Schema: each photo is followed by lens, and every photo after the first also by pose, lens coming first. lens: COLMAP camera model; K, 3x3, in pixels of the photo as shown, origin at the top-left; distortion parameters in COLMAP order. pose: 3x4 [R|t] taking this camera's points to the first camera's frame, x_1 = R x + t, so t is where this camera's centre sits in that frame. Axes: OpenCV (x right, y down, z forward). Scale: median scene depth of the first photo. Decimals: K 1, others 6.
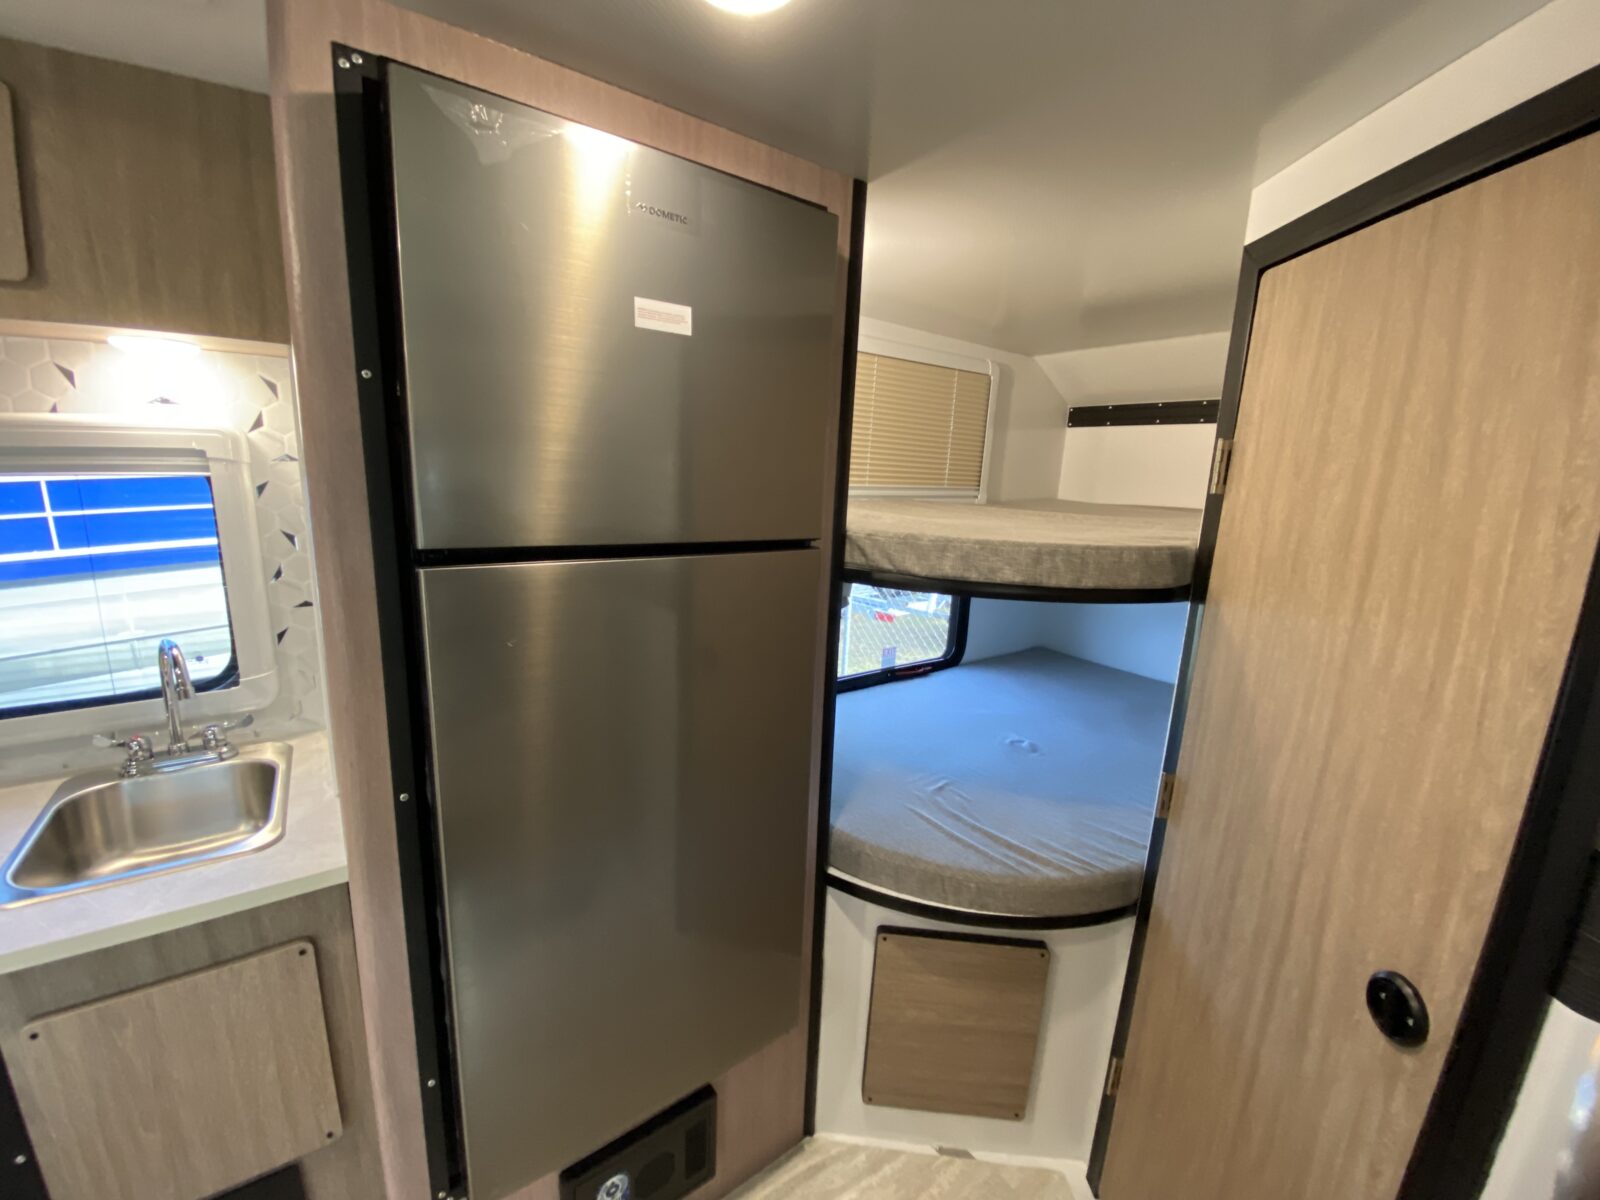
lens RADIAL K [[647.8, 0, 792.1], [0, 647.8, 597.2], [0, 0, 1]] dist [0.011842, -0.015971]
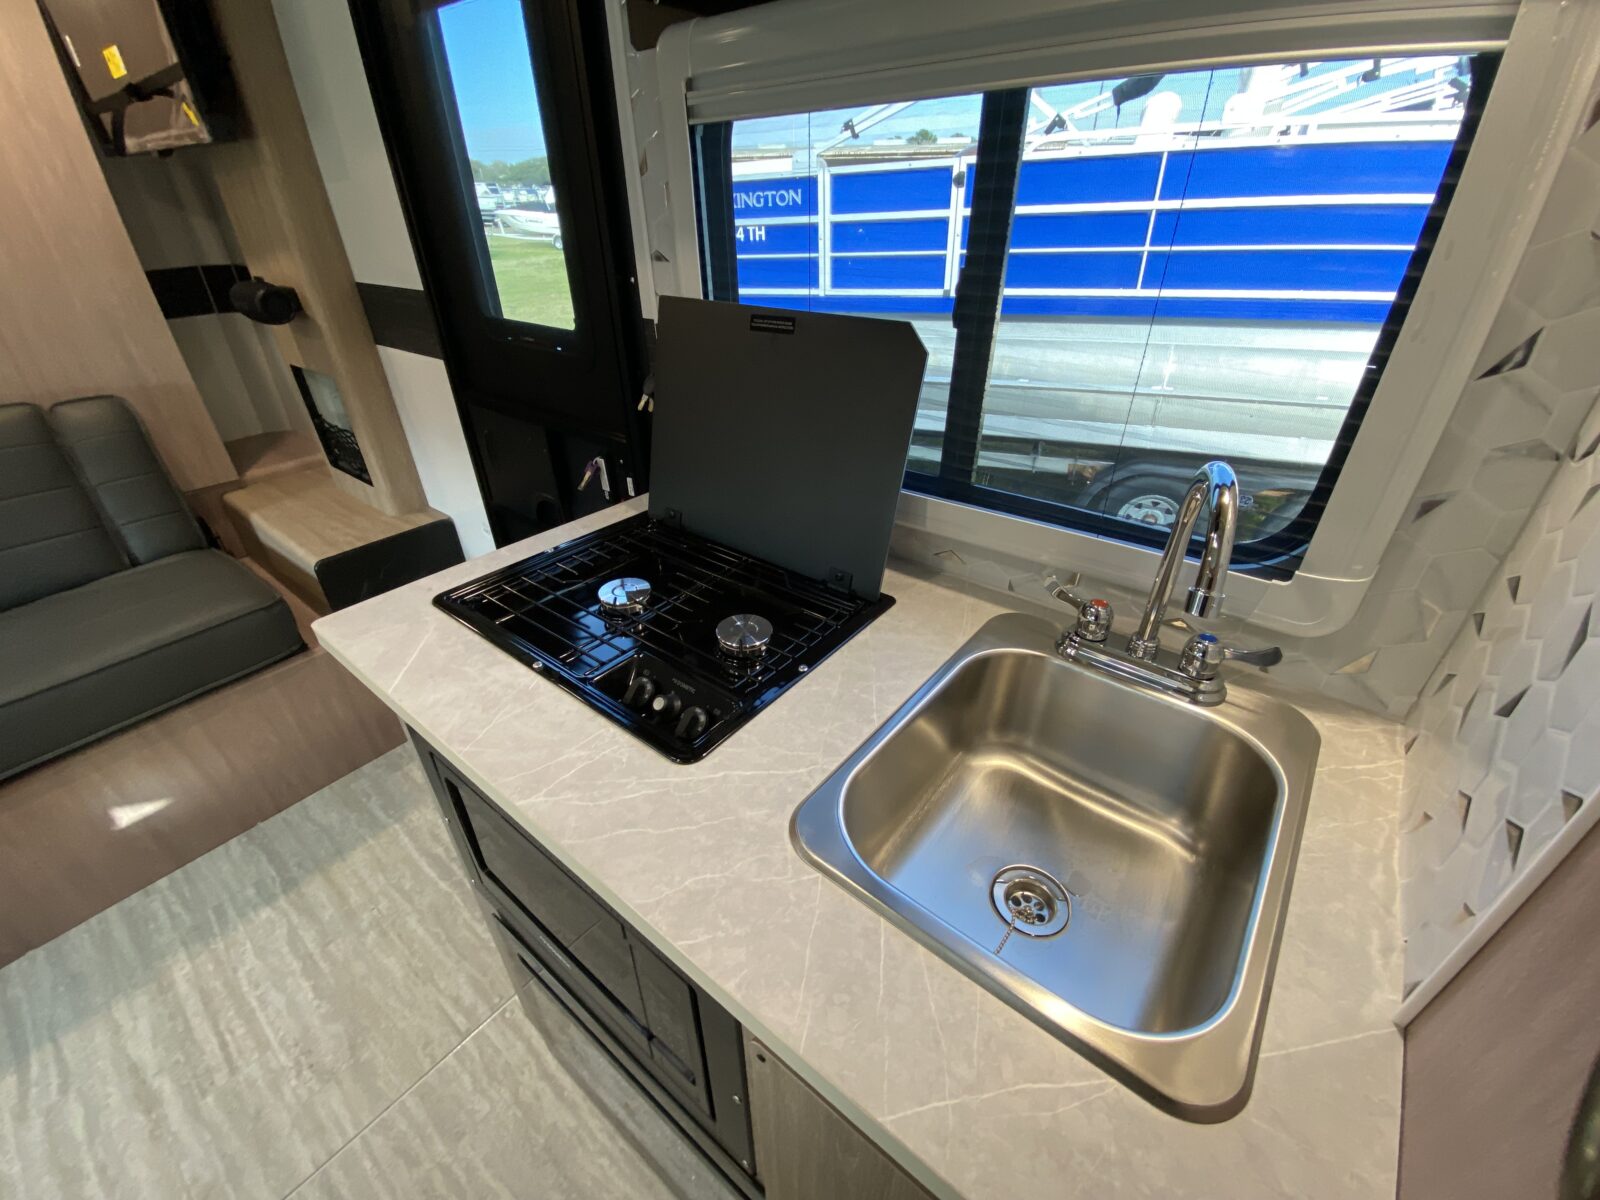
lens RADIAL K [[647.8, 0, 794.8], [0, 647.8, 601.0], [0, 0, 1]] dist [0.011842, -0.015971]
pose [[0.259426, 0.472412, -0.842333, -0.667998], [-0.174591, 0.880765, 0.440195, -0.001520], [0.949850, 0.032866, 0.310973, 0.623082]]
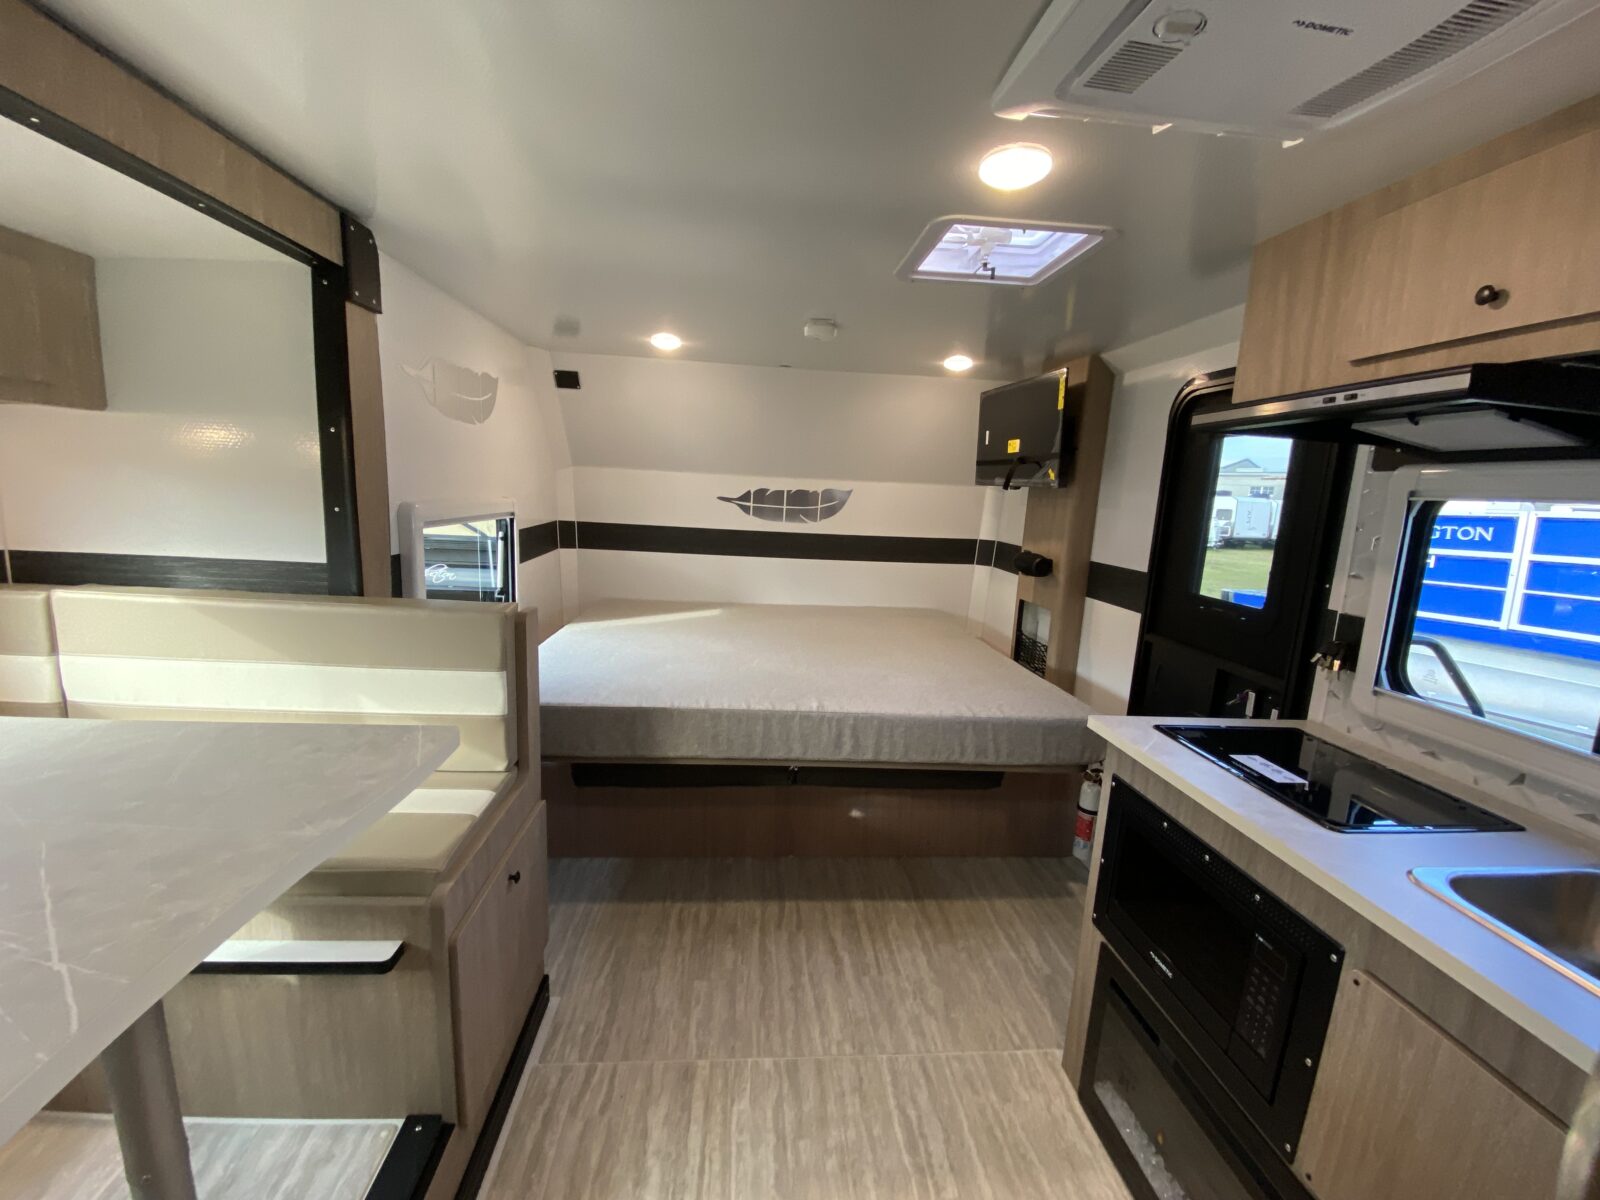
lens RADIAL K [[647.8, 0, 796.0], [0, 647.8, 600.0], [0, 0, 1]] dist [0.011842, -0.015971]
pose [[-0.522556, 0.078922, -0.848944, 0.187763], [-0.237481, 0.942830, 0.233828, 0.016899], [0.818864, 0.323796, -0.473939, 0.381799]]
